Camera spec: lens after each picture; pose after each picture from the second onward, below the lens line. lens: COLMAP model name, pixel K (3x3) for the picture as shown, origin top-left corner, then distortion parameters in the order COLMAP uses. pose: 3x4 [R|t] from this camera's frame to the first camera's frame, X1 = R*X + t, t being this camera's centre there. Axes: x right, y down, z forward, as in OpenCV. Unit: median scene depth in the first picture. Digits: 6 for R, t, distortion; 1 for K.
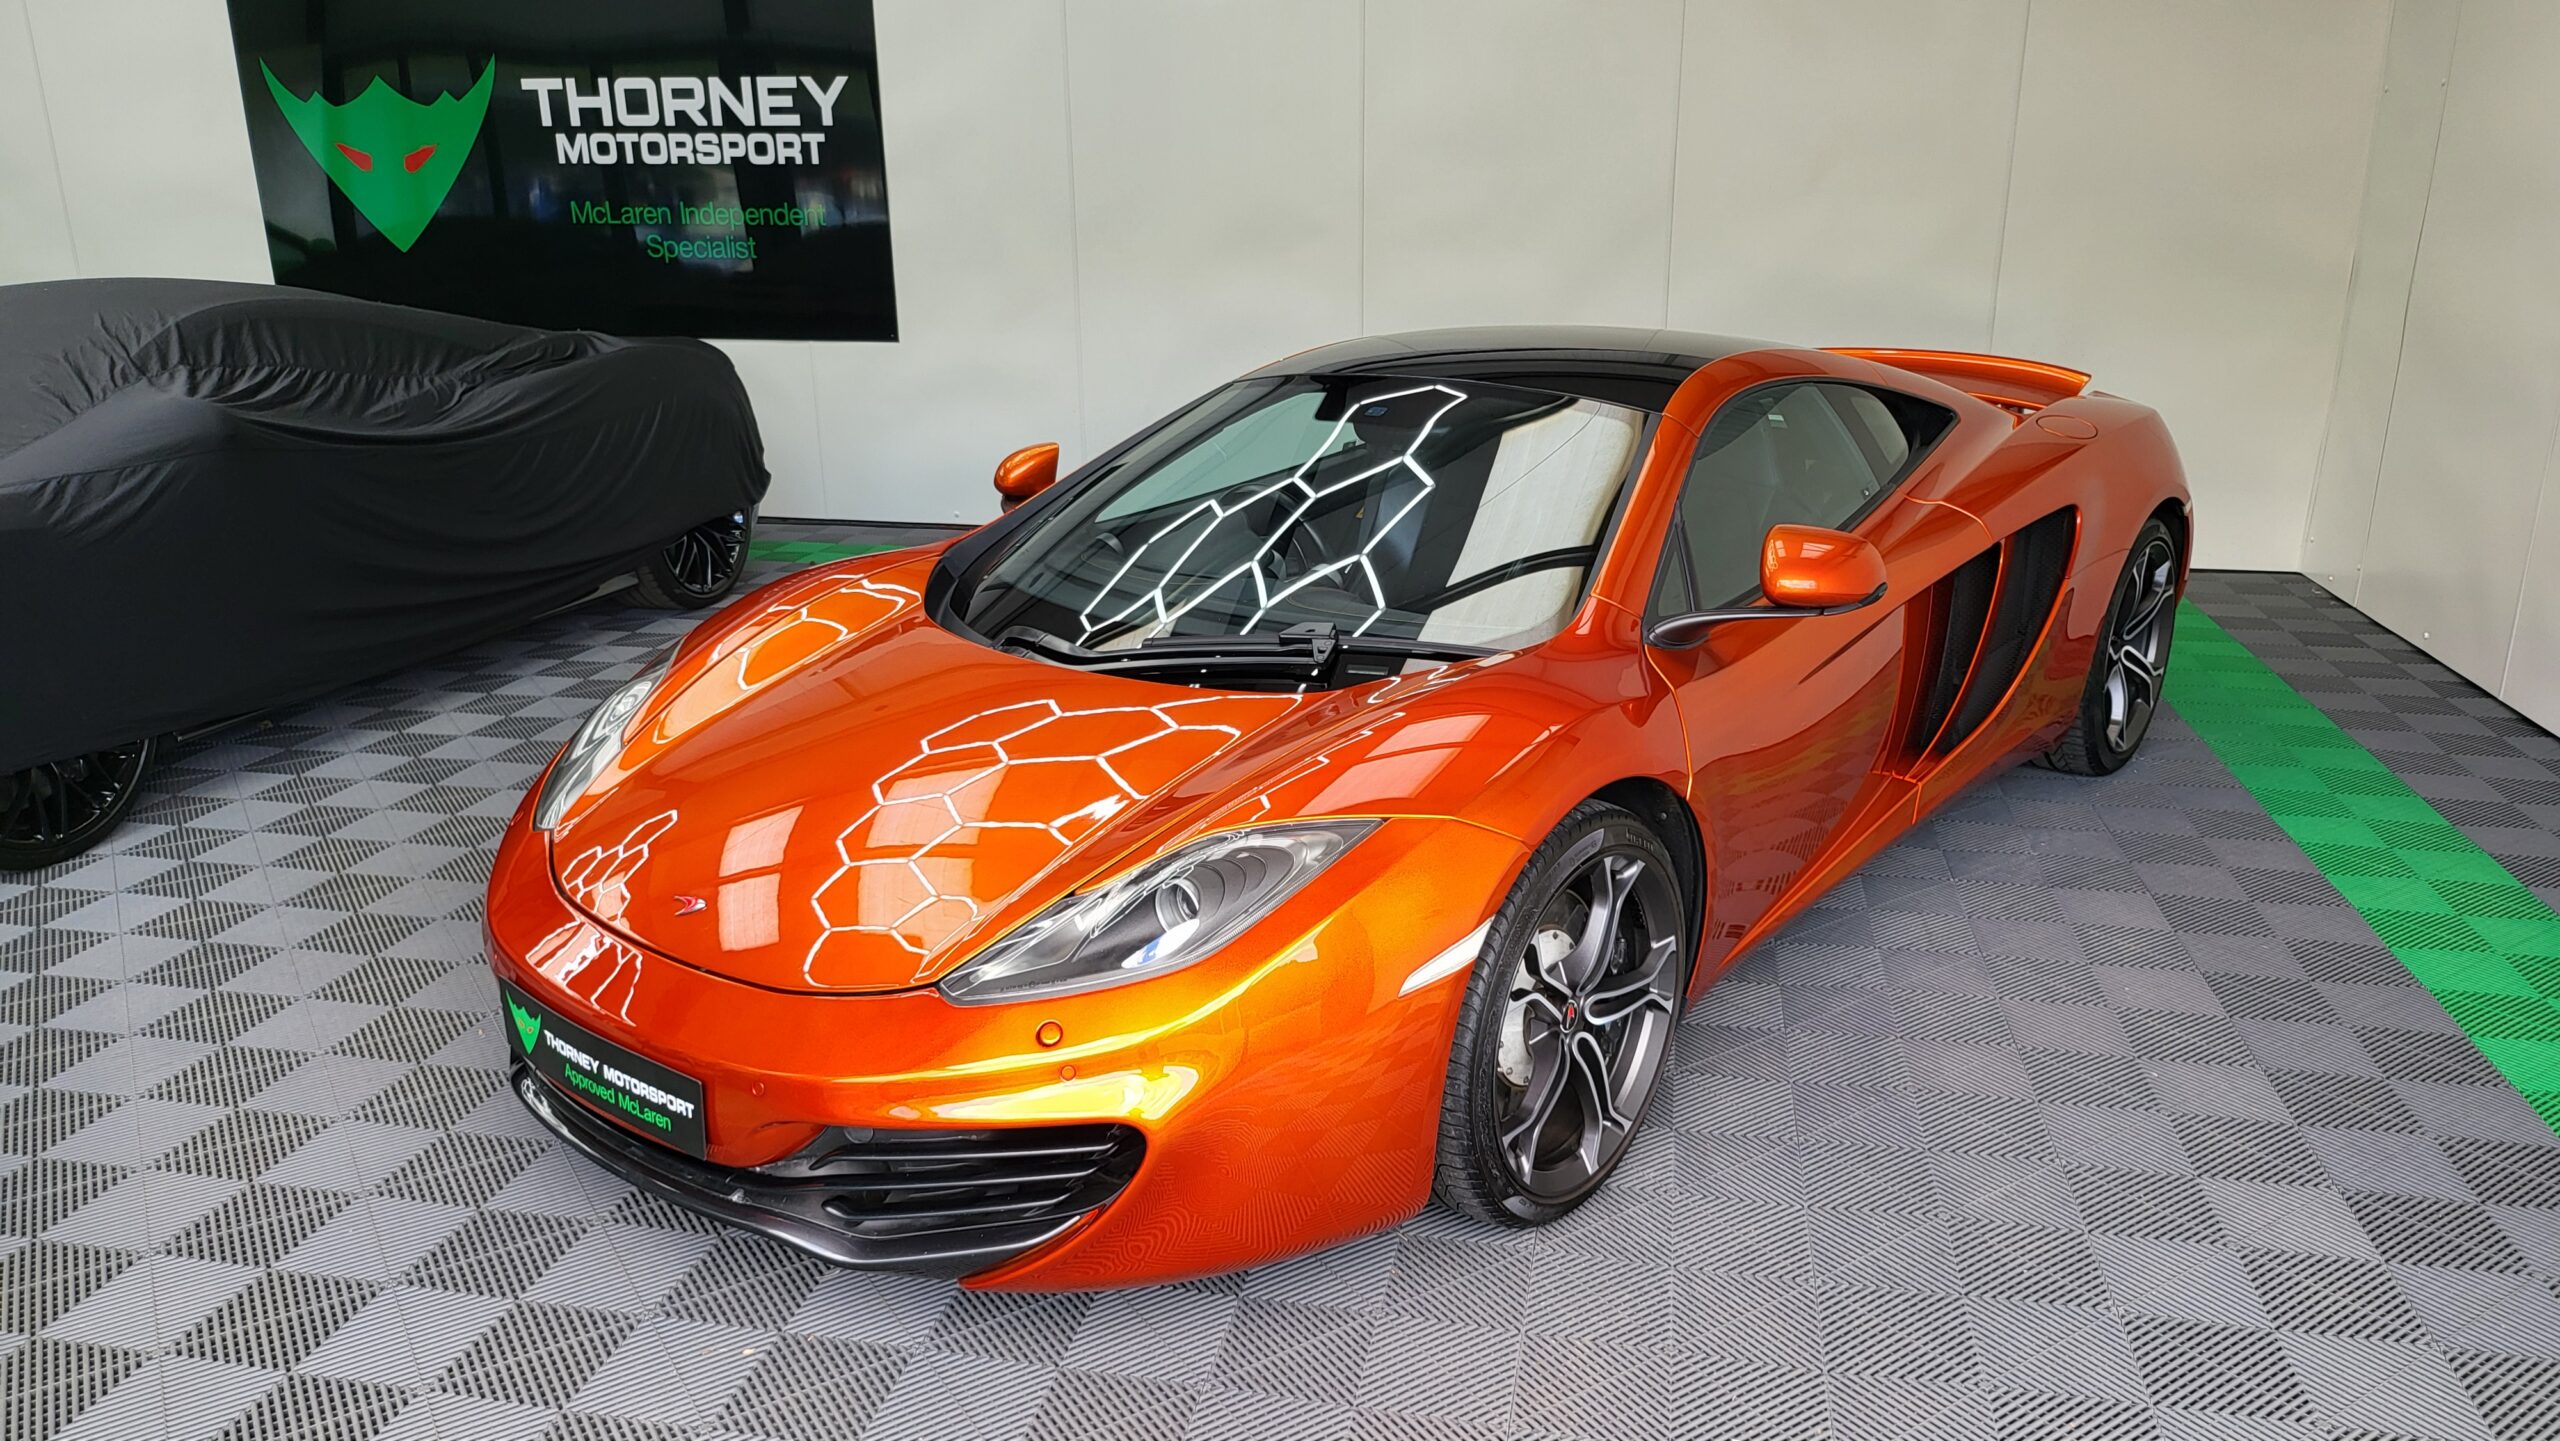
lens RADIAL K [[1799.9, 0, 1277.6], [0, 1799.9, 754.0], [0, 0, 1]] dist [0.050112, -0.040359]
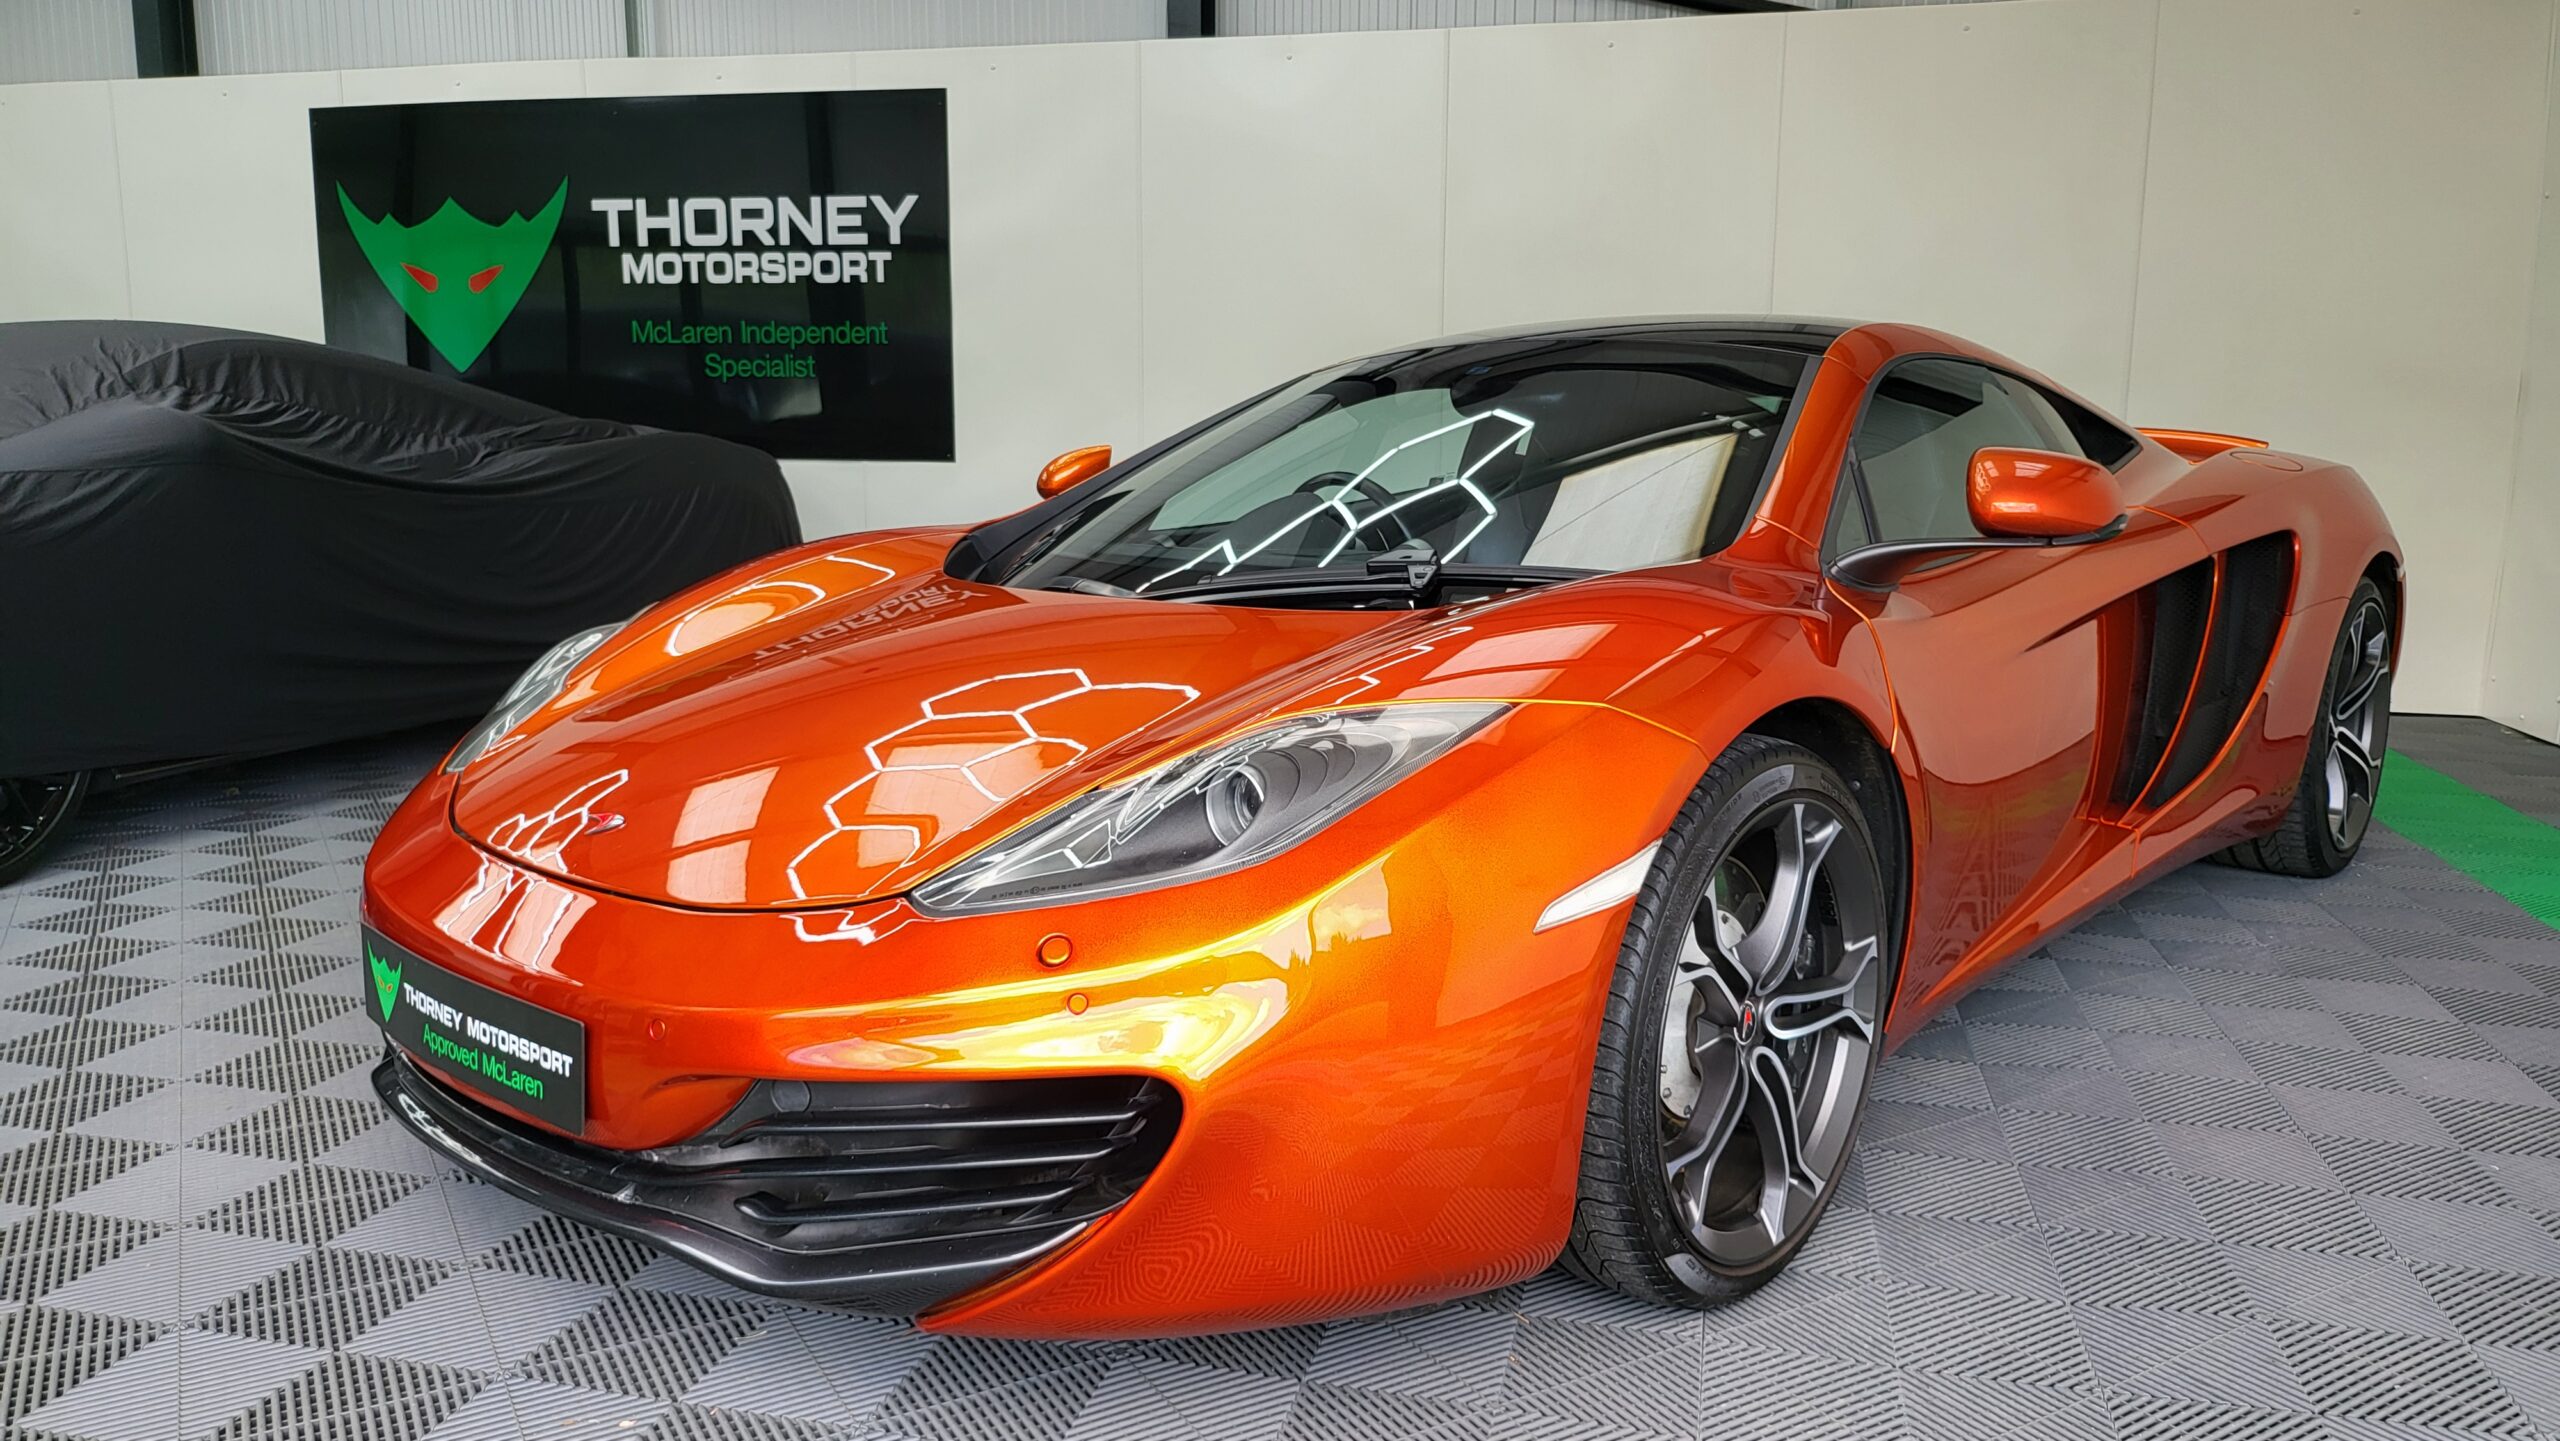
lens RADIAL K [[1800.3, 0, 1268.2], [0, 1800.3, 721.7], [0, 0, 1]] dist [0.044972, -0.037220]
pose [[0.999066, 0.021966, -0.037203, -0.004698], [-0.027337, 0.988209, -0.150654, 0.050226], [0.033456, 0.151530, 0.987886, 0.080527]]
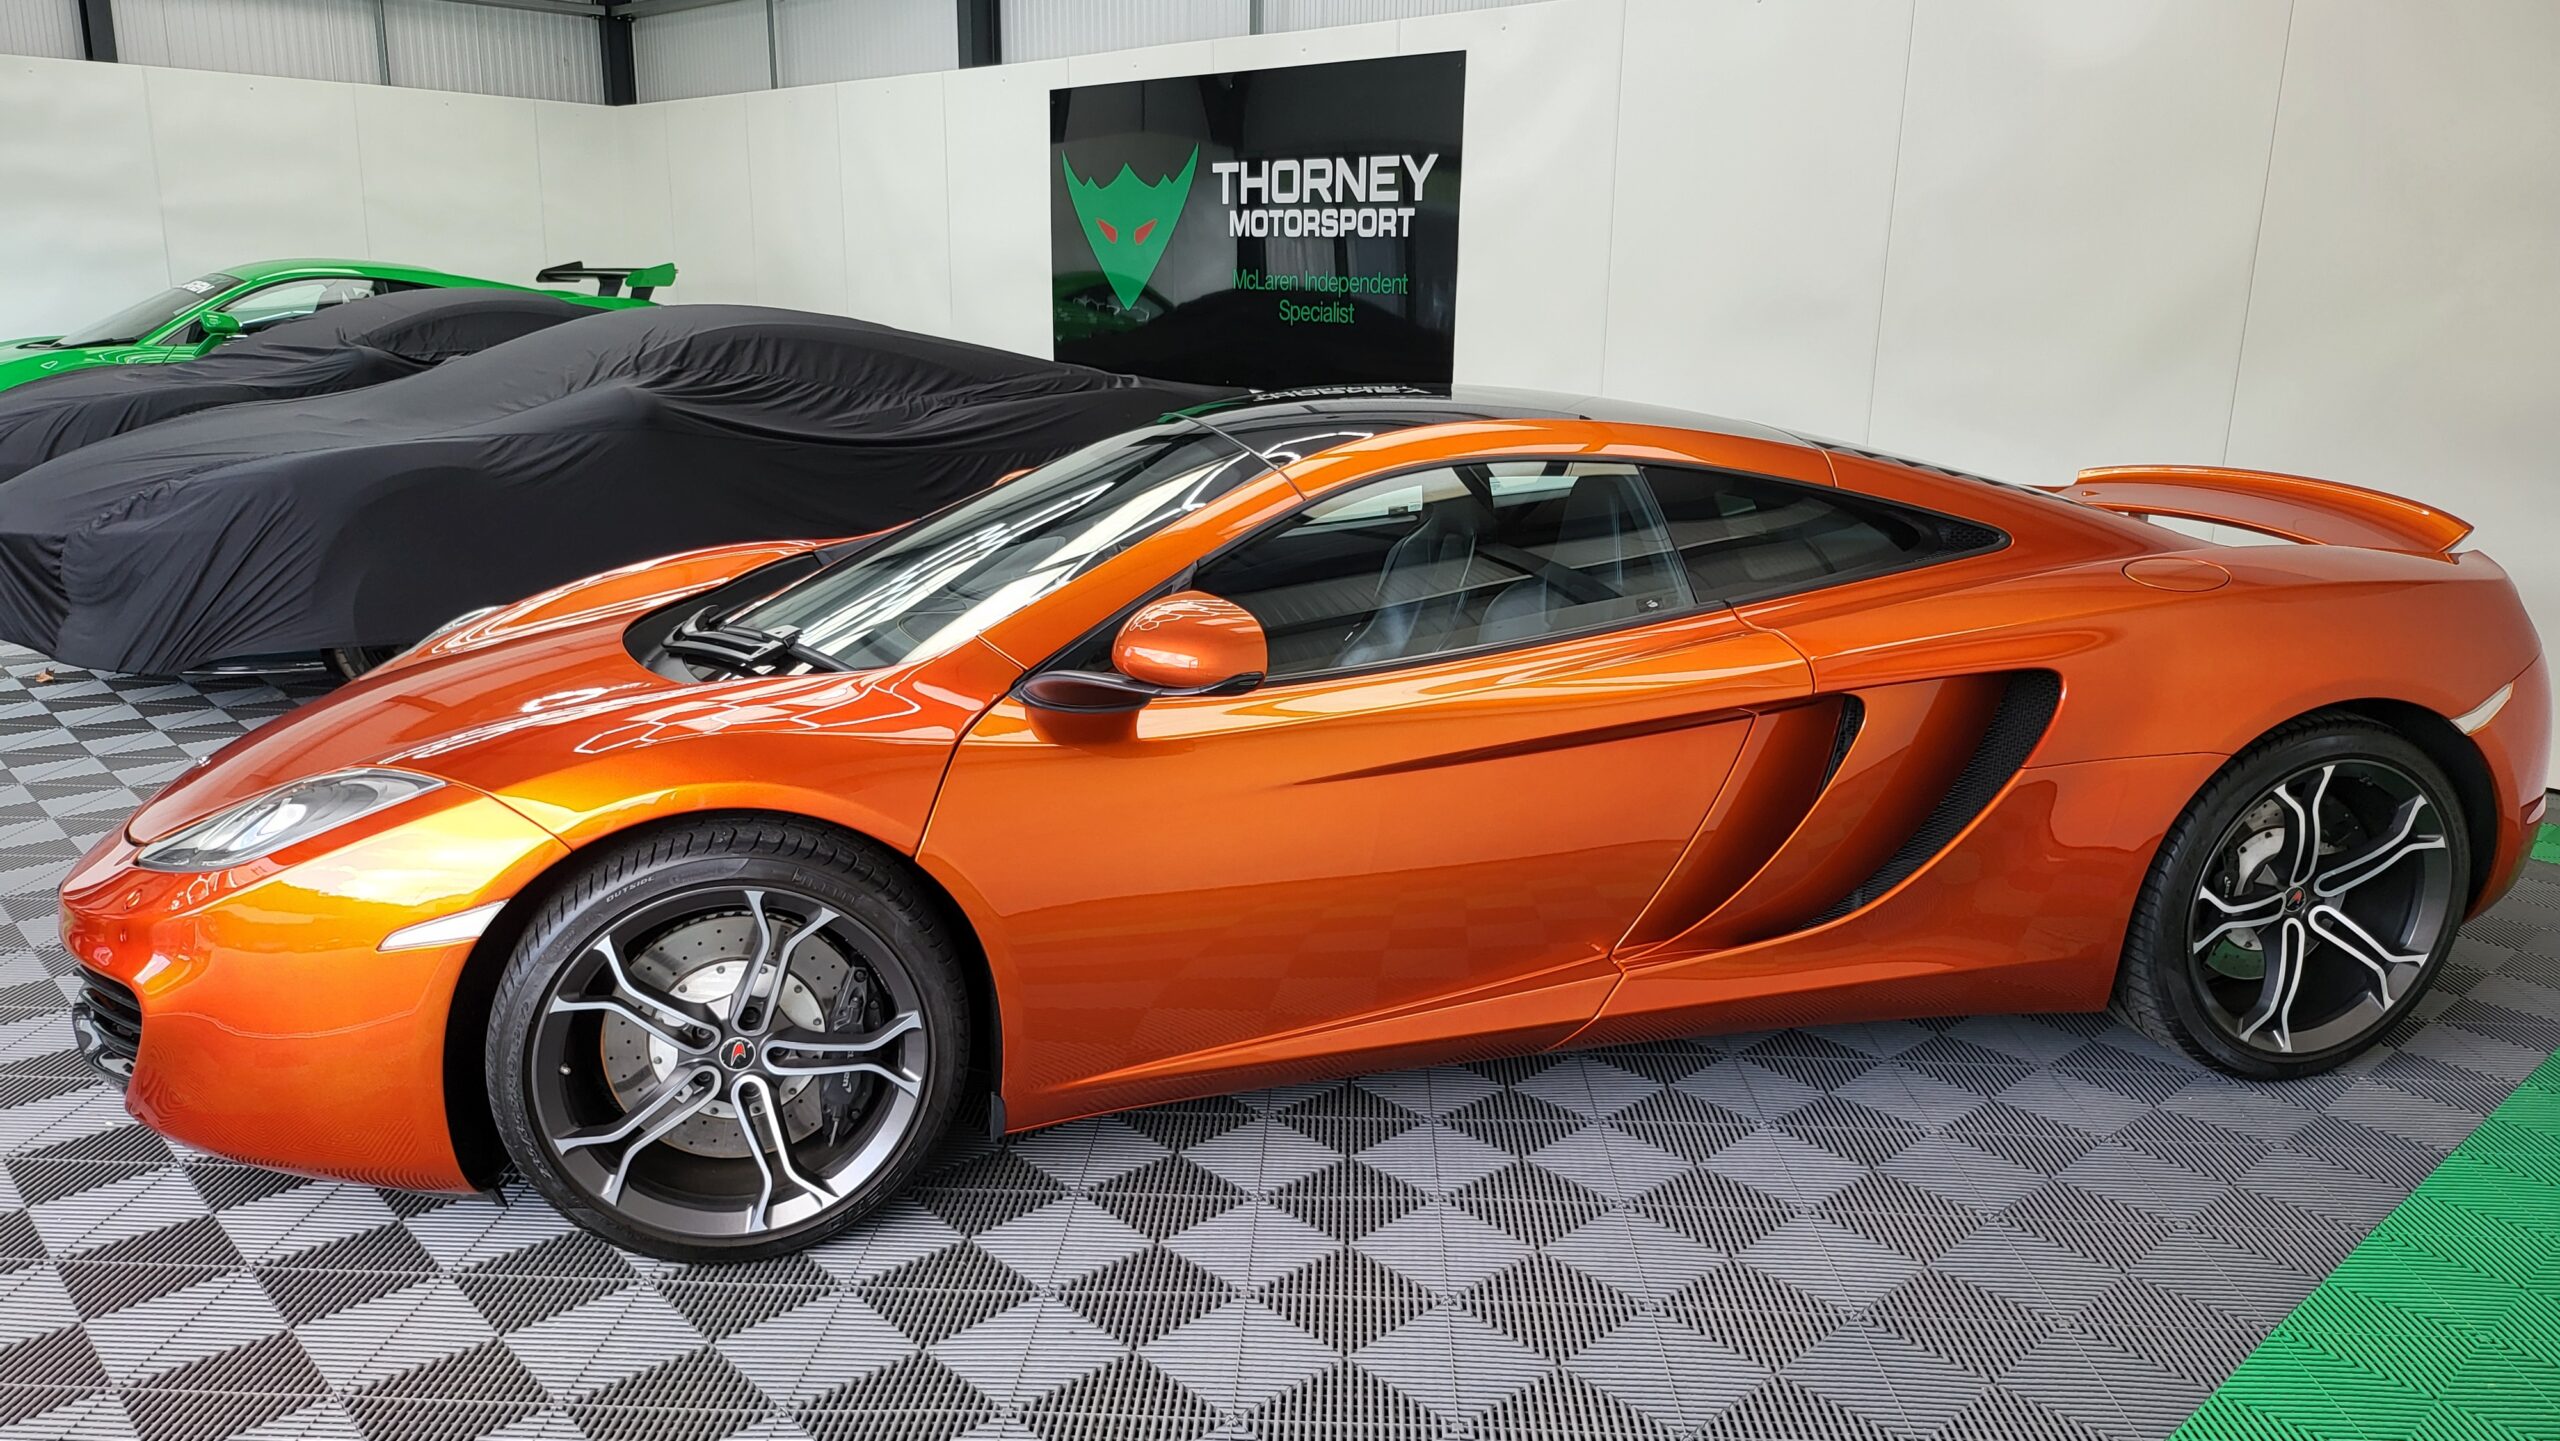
lens RADIAL K [[1809.3, 0, 1280.0], [0, 1809.3, 720.5], [0, 0, 1]] dist [0.052862, -0.058869]
pose [[0.813512, 0.159219, -0.559328, 0.322529], [-0.199308, 0.979876, -0.010951, -0.024210], [0.546328, 0.120387, 0.828874, 0.121056]]
